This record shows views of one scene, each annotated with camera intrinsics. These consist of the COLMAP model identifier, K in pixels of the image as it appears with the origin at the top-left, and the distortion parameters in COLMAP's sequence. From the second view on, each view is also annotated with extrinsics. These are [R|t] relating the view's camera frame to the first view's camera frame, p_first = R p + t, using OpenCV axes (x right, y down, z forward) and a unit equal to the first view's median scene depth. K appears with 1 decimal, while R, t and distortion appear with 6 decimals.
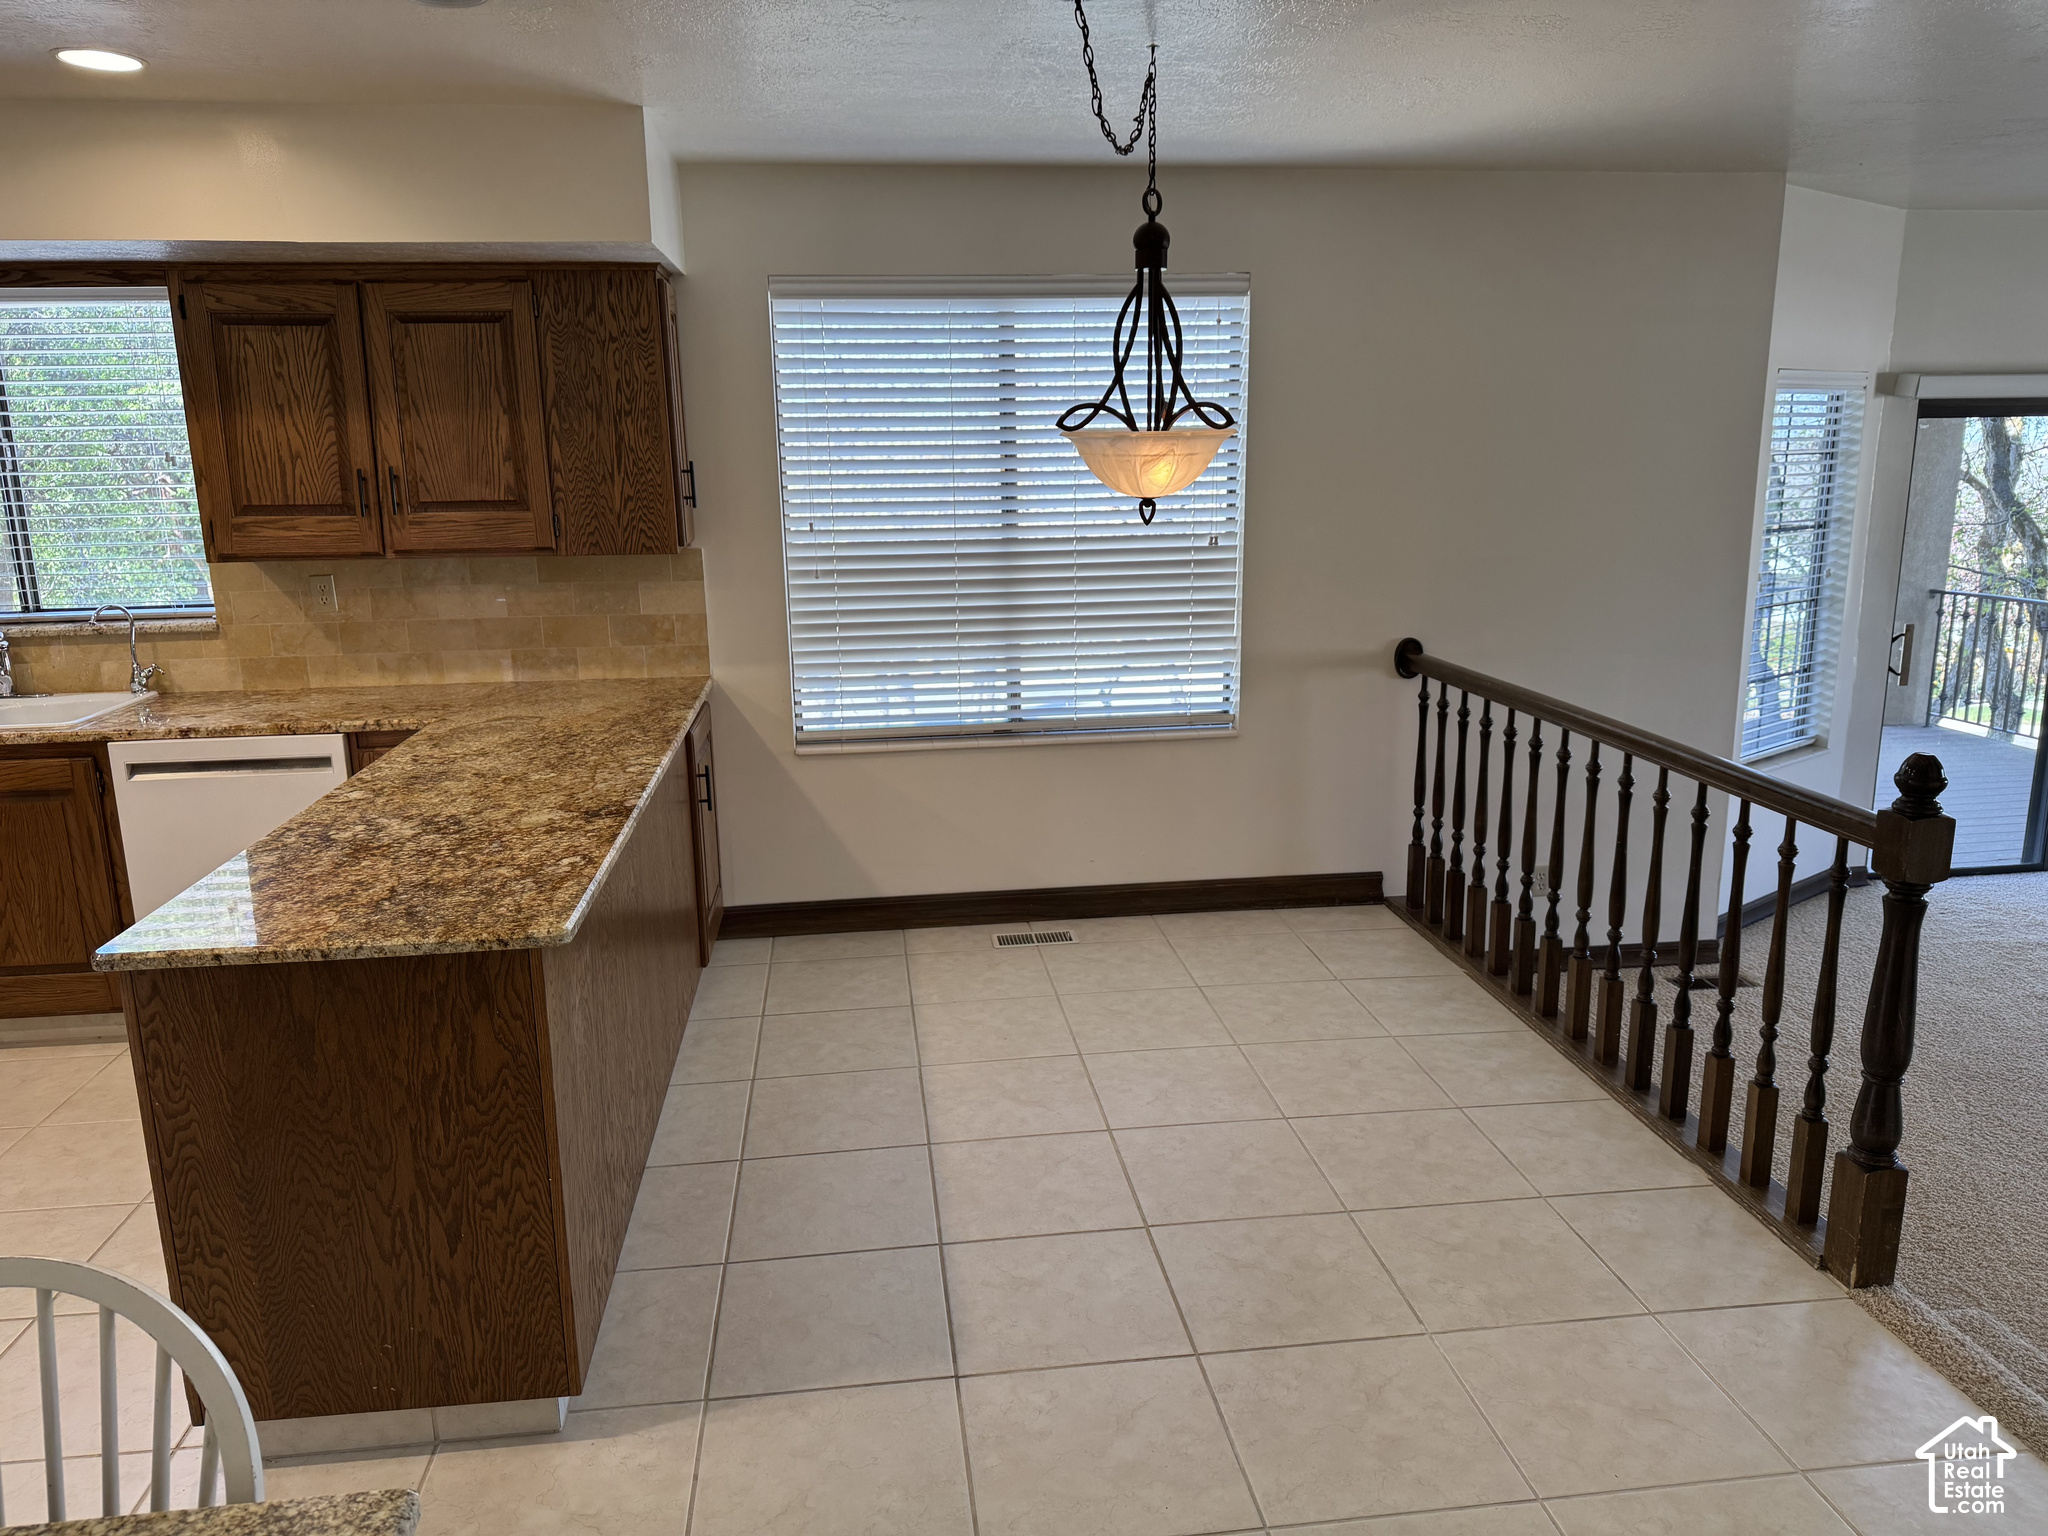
lens RADIAL K [[1447.4, 0, 1024.0], [0, 1447.4, 768.0], [0, 0, 1]] dist [0.040985, -0.047754]
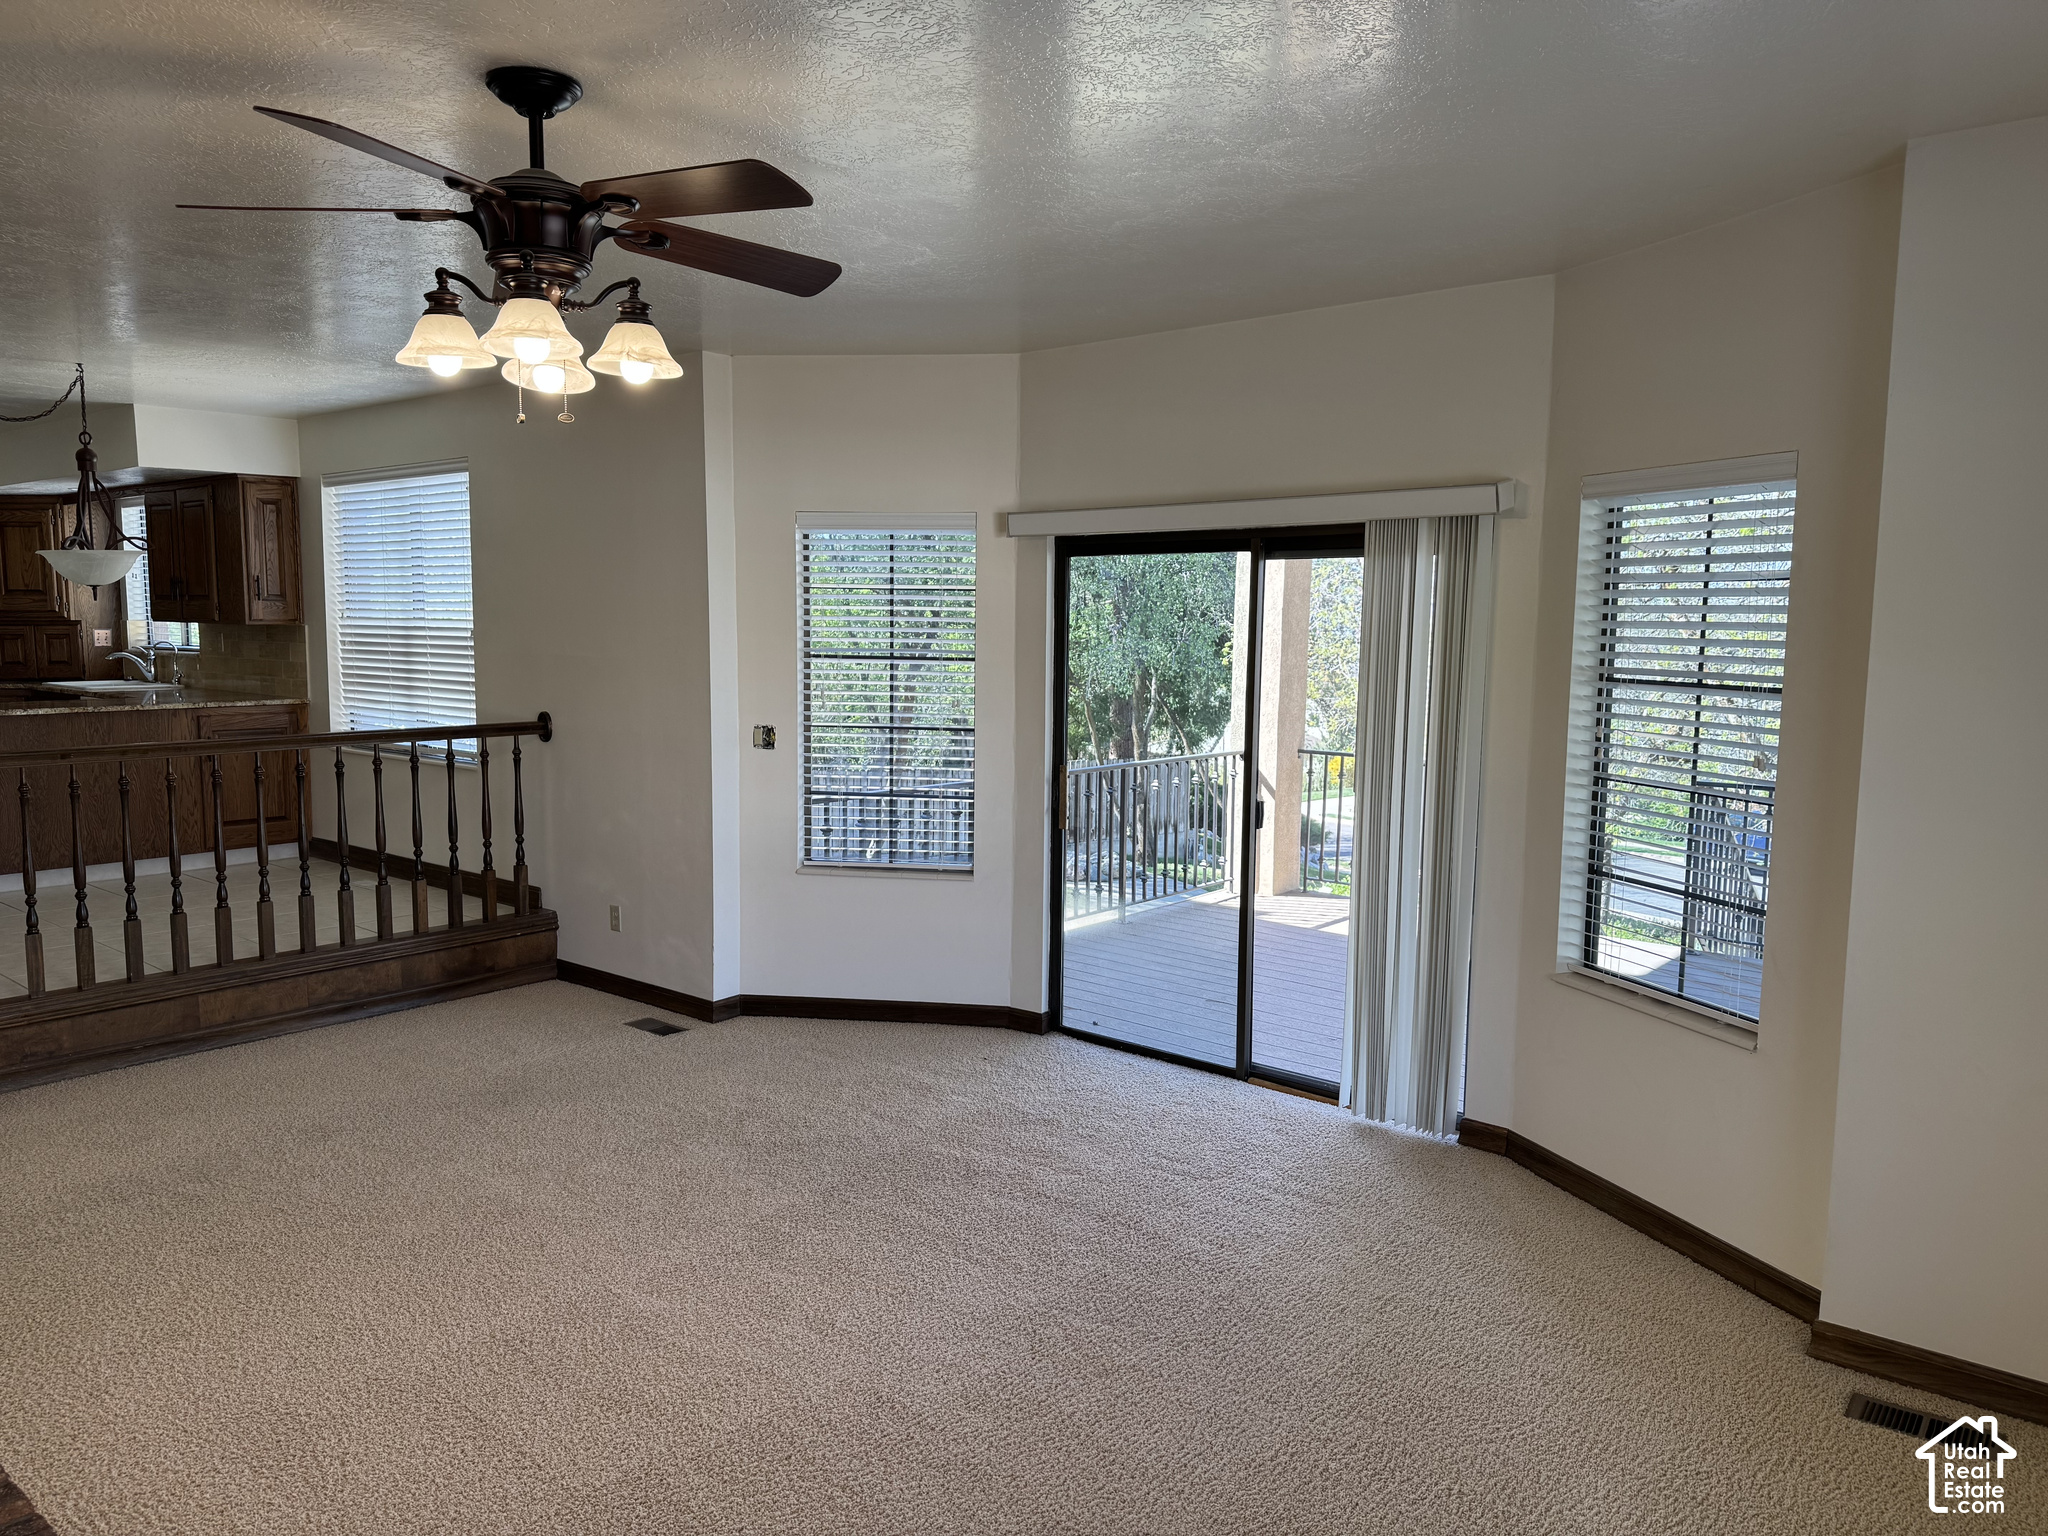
lens RADIAL K [[1447.4, 0, 1024.0], [0, 1447.4, 768.0], [0, 0, 1]] dist [0.040985, -0.047754]
pose [[0.683855, 0.101534, -0.722519, 1.383758], [-0.179734, 0.983196, -0.031949, -0.066308], [0.707134, 0.151709, 0.690613, 0.344441]]
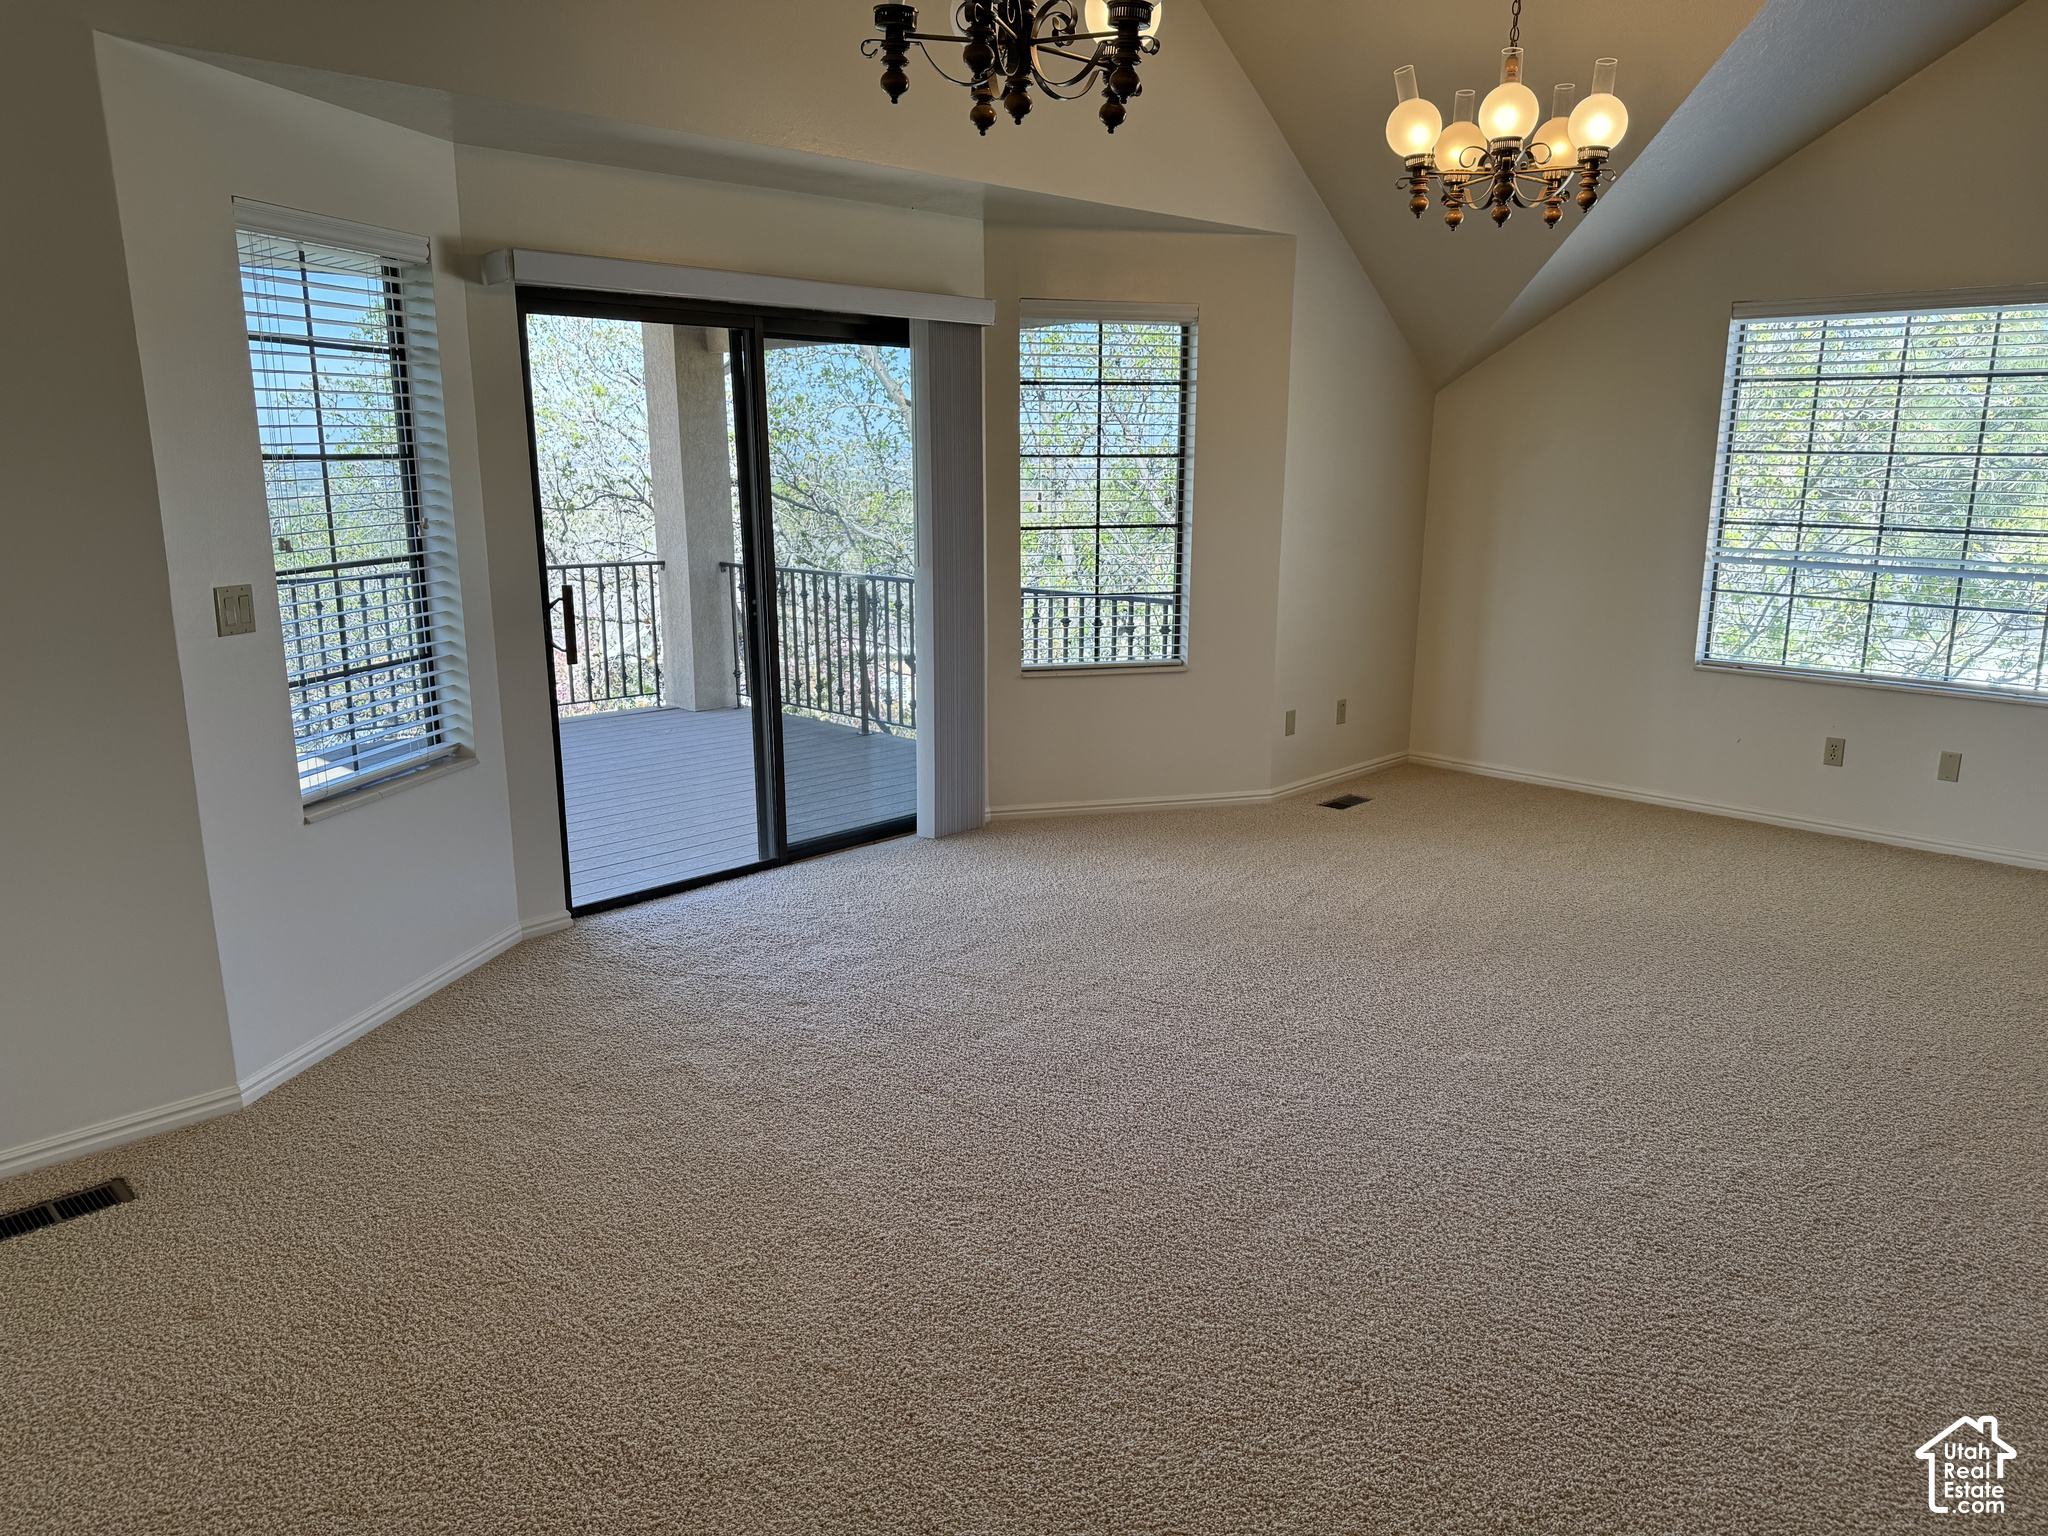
lens RADIAL K [[1447.4, 0, 1024.0], [0, 1447.4, 768.0], [0, 0, 1]] dist [0.040985, -0.047754]
pose [[0.778515, -0.122250, 0.615605, 0.331055], [0.124267, 0.991453, 0.039736, -0.003600], [-0.615201, 0.045564, 0.787052, 0.268029]]
